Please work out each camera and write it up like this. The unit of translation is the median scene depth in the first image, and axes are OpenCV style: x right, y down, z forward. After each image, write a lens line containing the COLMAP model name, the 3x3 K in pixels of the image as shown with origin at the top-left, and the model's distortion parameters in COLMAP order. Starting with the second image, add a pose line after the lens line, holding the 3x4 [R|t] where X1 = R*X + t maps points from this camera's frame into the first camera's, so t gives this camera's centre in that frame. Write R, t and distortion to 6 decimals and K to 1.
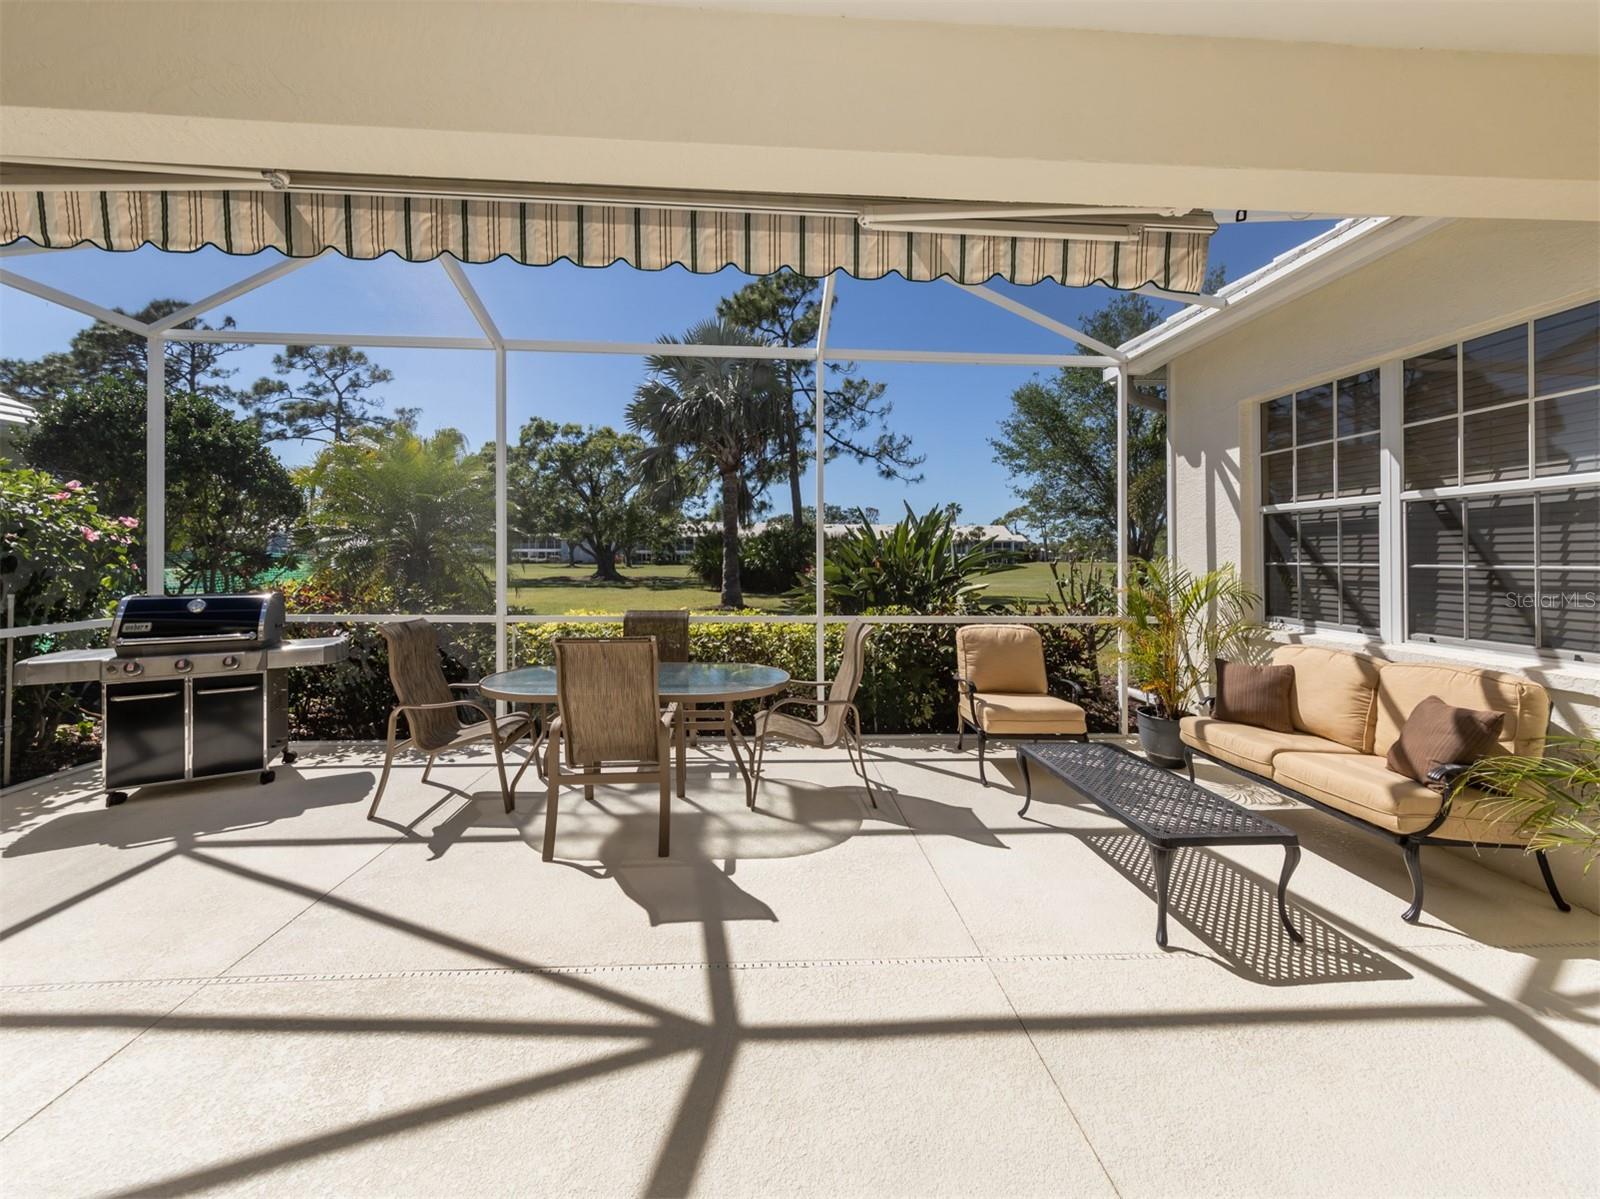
lens RADIAL K [[586.2, 0, 771.9], [0, 586.2, 557.9], [0, 0, 1]] dist [0.011322, -0.001579]
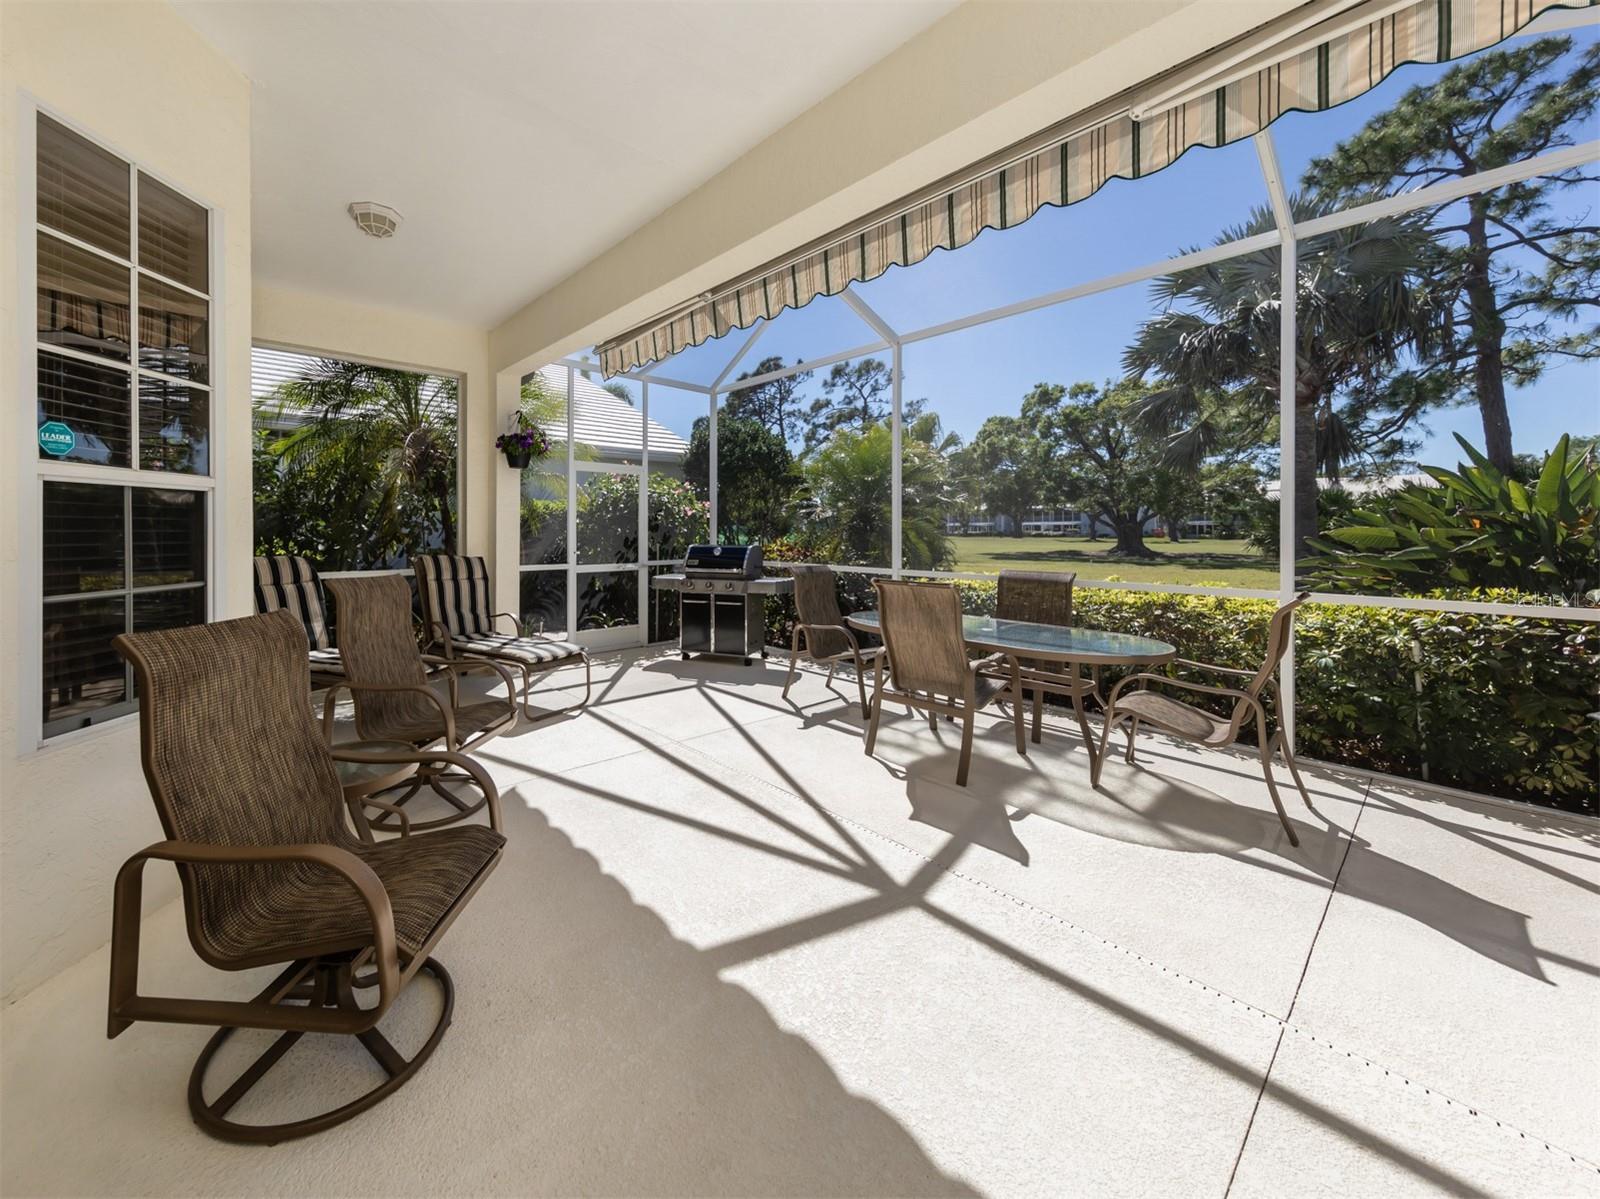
lens RADIAL K [[628.9, 0, 749.2], [0, 628.9, 540.4], [0, 0, 1]] dist [0.008478, -0.000948]
pose [[0.619007, -0.004432, -0.785373, 0.346045], [0.007809, 0.999969, 0.000512, 0.035664], [0.785347, -0.006450, 0.619023, -0.020545]]
